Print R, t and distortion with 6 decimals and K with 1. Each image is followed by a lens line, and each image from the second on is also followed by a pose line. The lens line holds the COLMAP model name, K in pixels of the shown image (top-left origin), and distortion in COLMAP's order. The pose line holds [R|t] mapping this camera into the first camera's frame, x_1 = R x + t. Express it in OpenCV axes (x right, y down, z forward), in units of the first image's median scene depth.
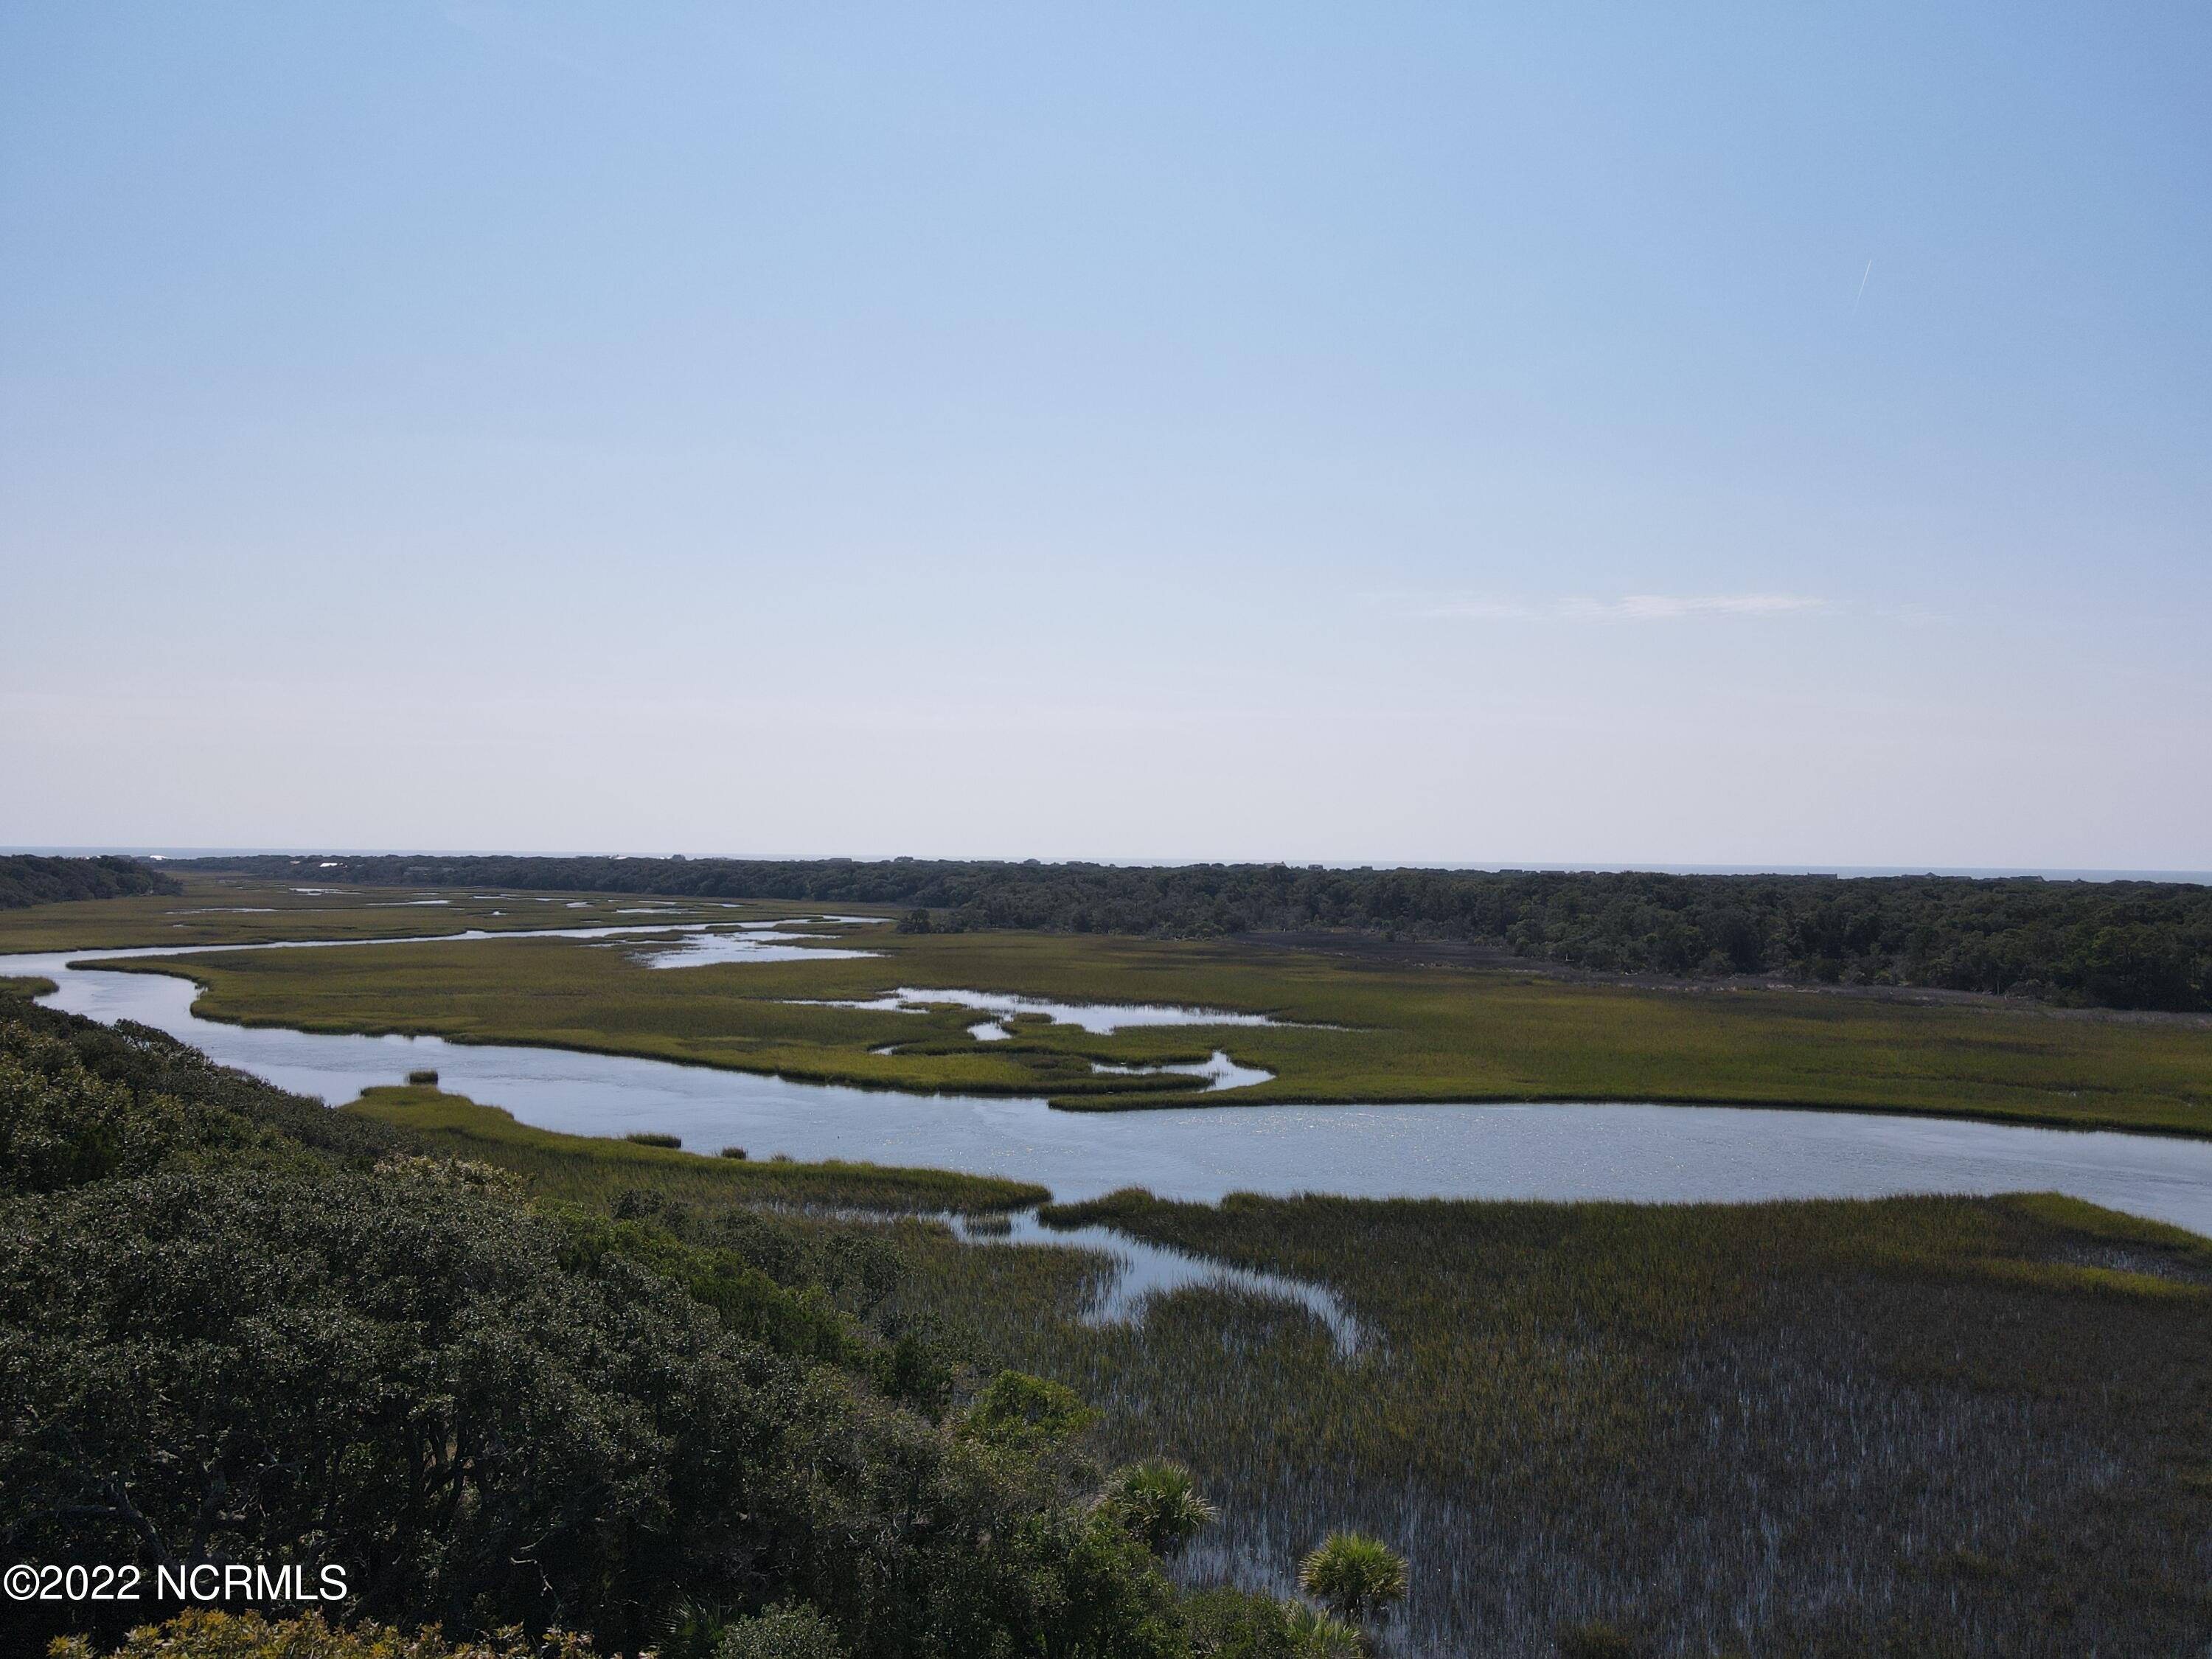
lens RADIAL K [[1618.9, 0, 1086.6], [0, 1618.9, 842.9], [0, 0, 1]] dist [0.001072, 0.018503]
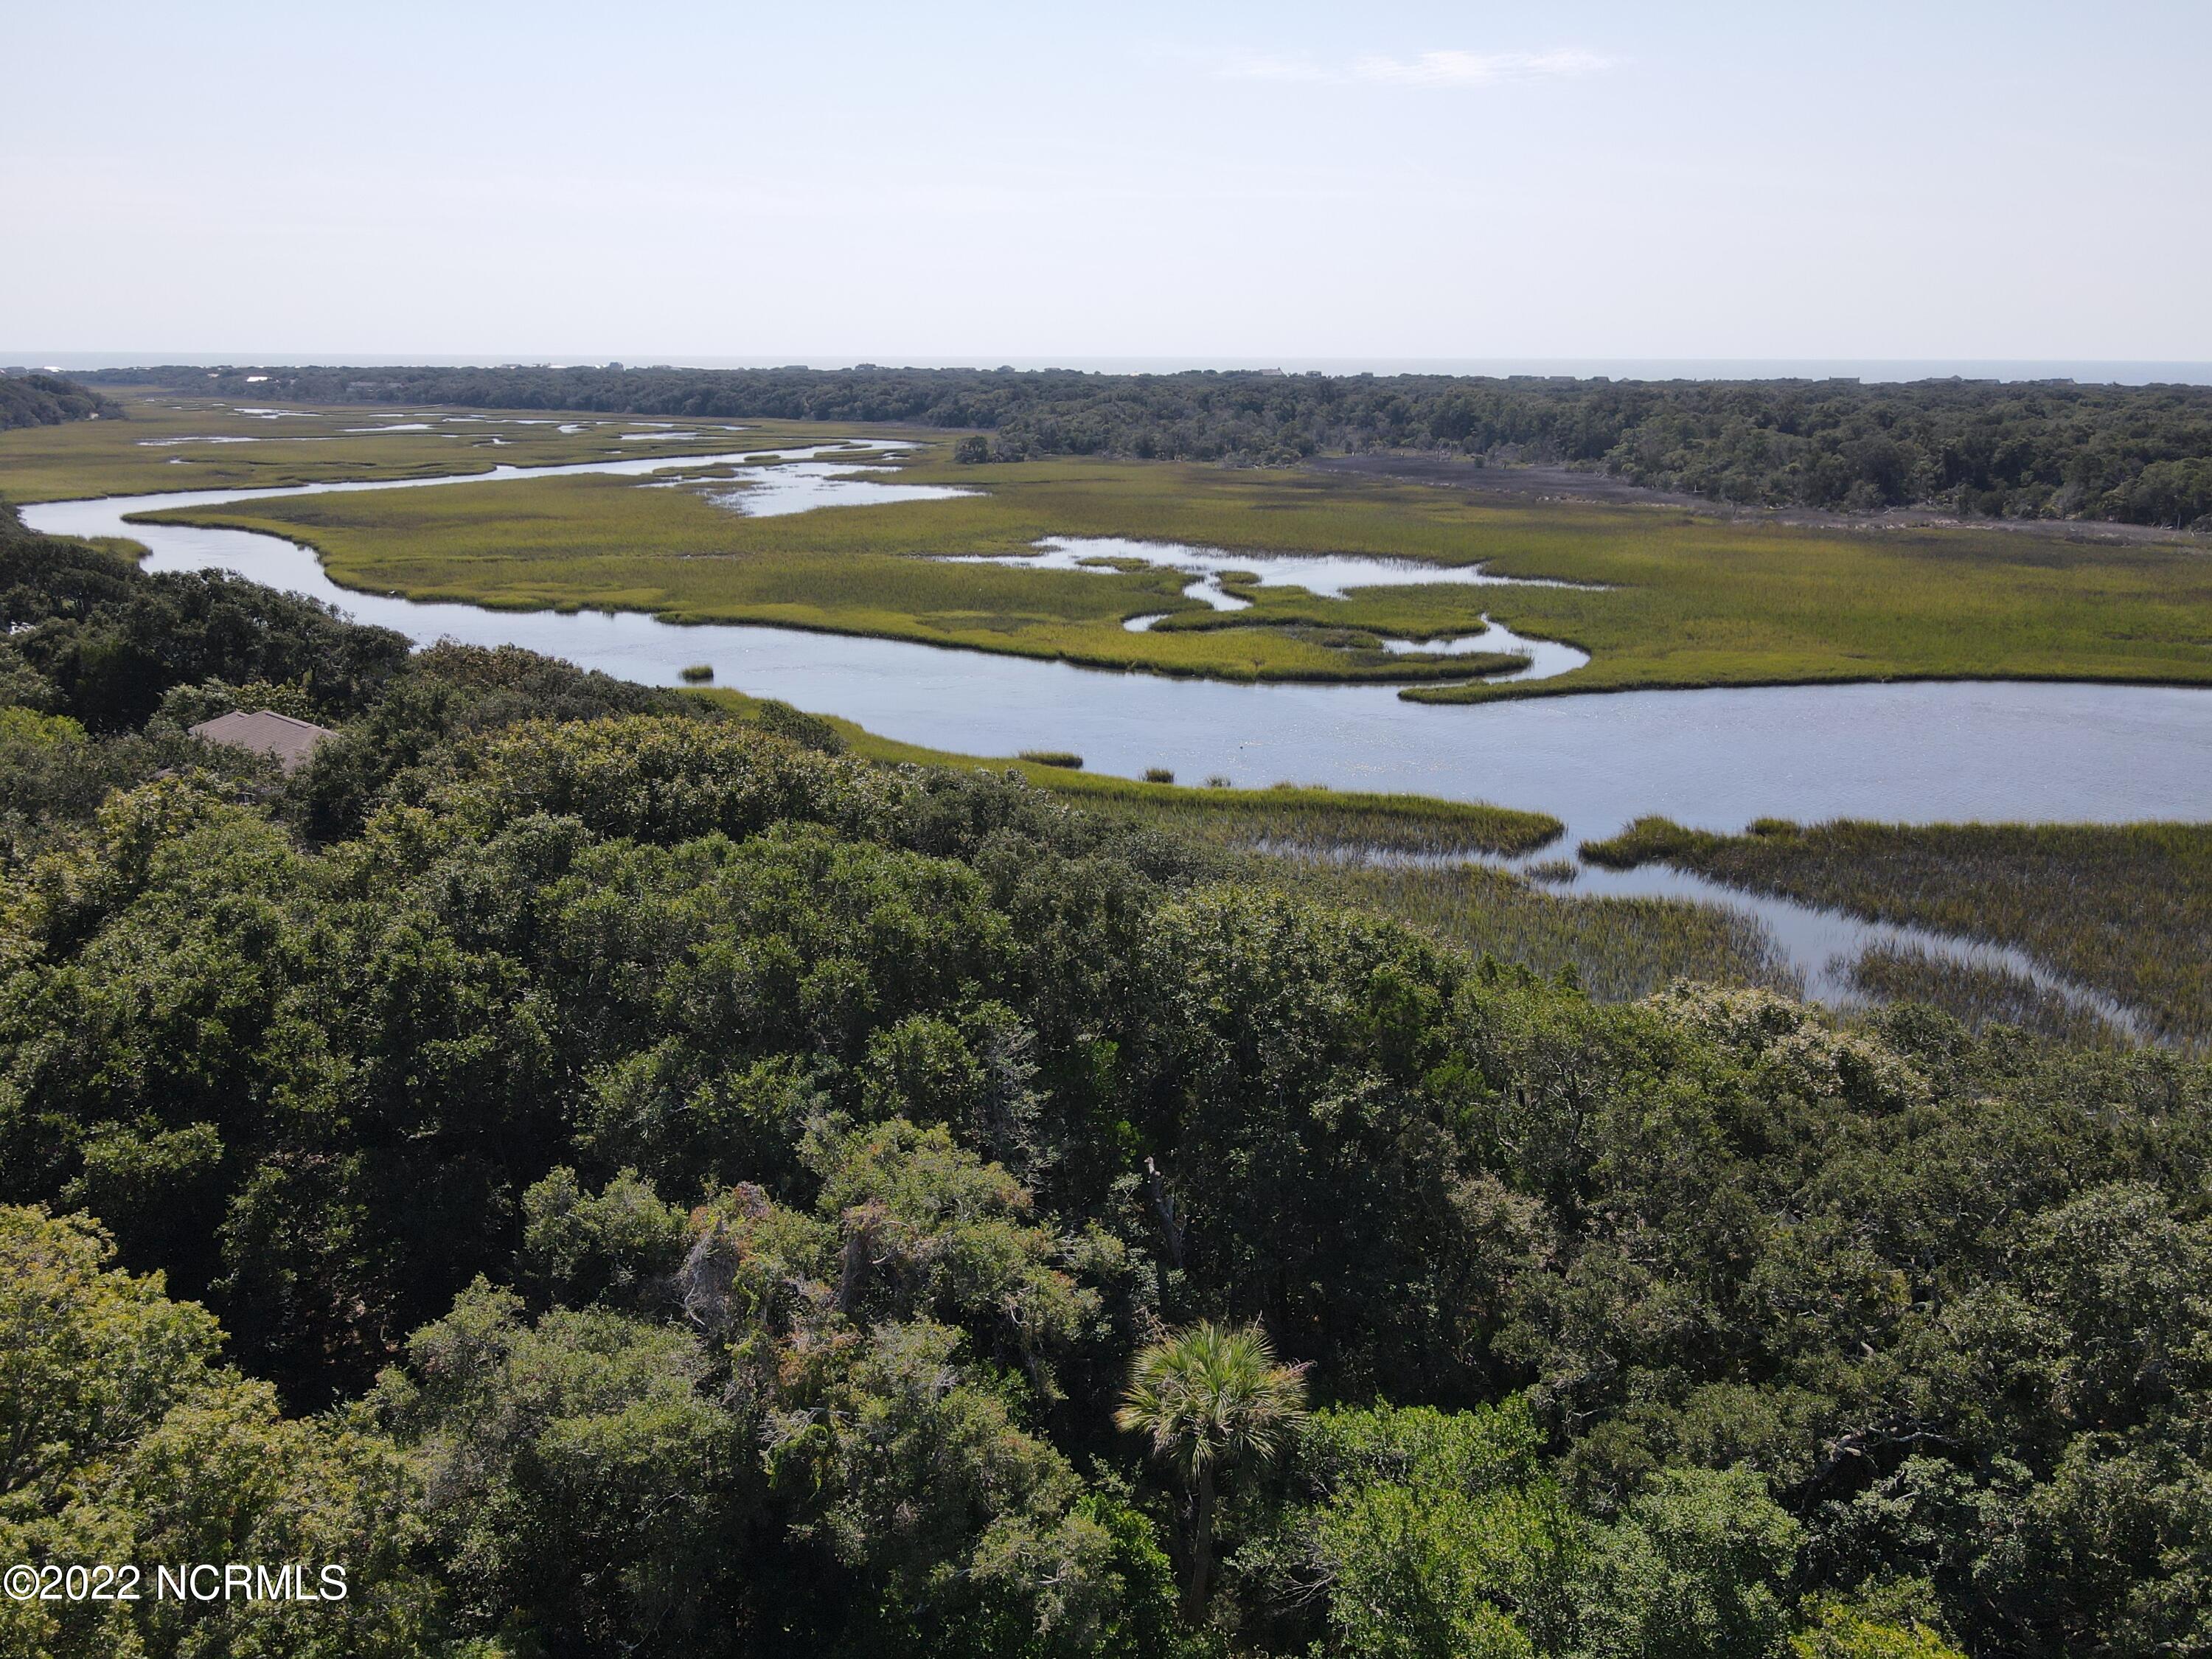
lens RADIAL K [[1618.9, 0, 1092.3], [0, 1618.9, 840.3], [0, 0, 1]] dist [0.001072, 0.018503]
pose [[0.998851, -0.019215, 0.043914, -0.213934], [0.005403, 0.955434, 0.295156, -0.031012], [-0.047629, -0.294579, 0.954439, 0.086528]]
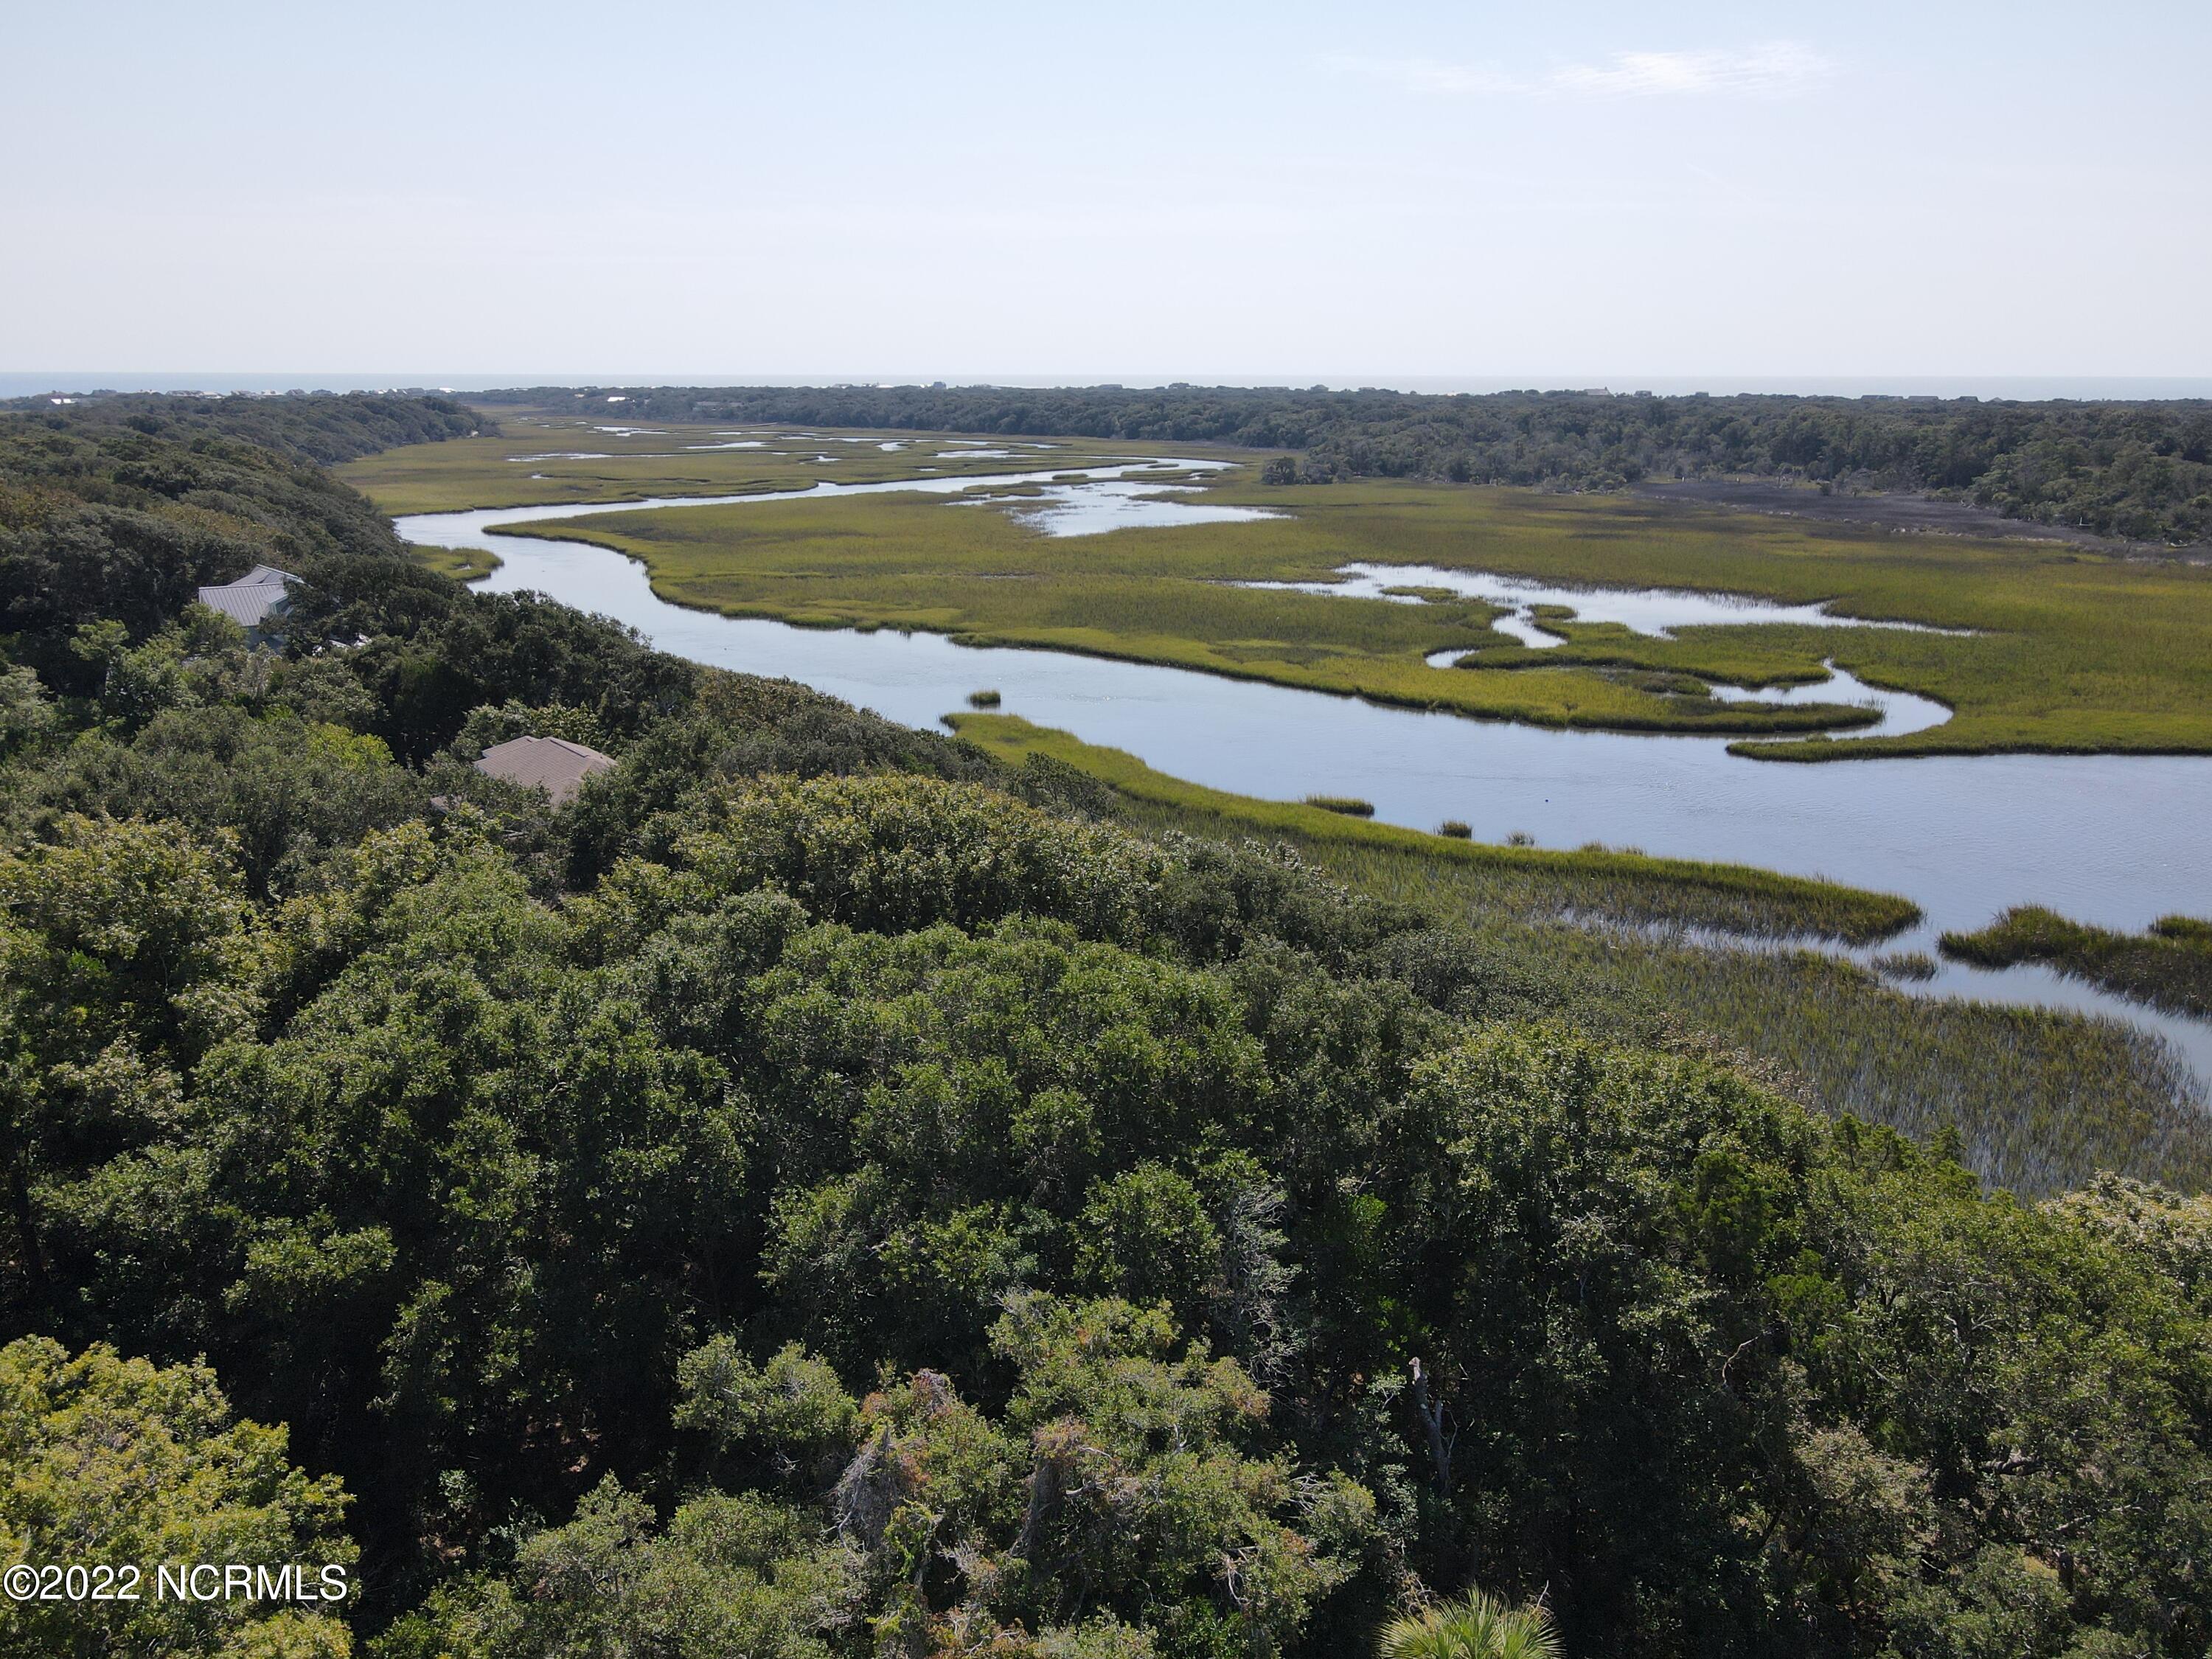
lens RADIAL K [[1618.9, 0, 1093.5], [0, 1618.9, 838.4], [0, 0, 1]] dist [0.001072, 0.018503]
pose [[0.990520, 0.030950, -0.133834, -0.210941], [0.008209, 0.959208, 0.282581, -0.033177], [0.137121, -0.281001, 0.949861, 0.117916]]
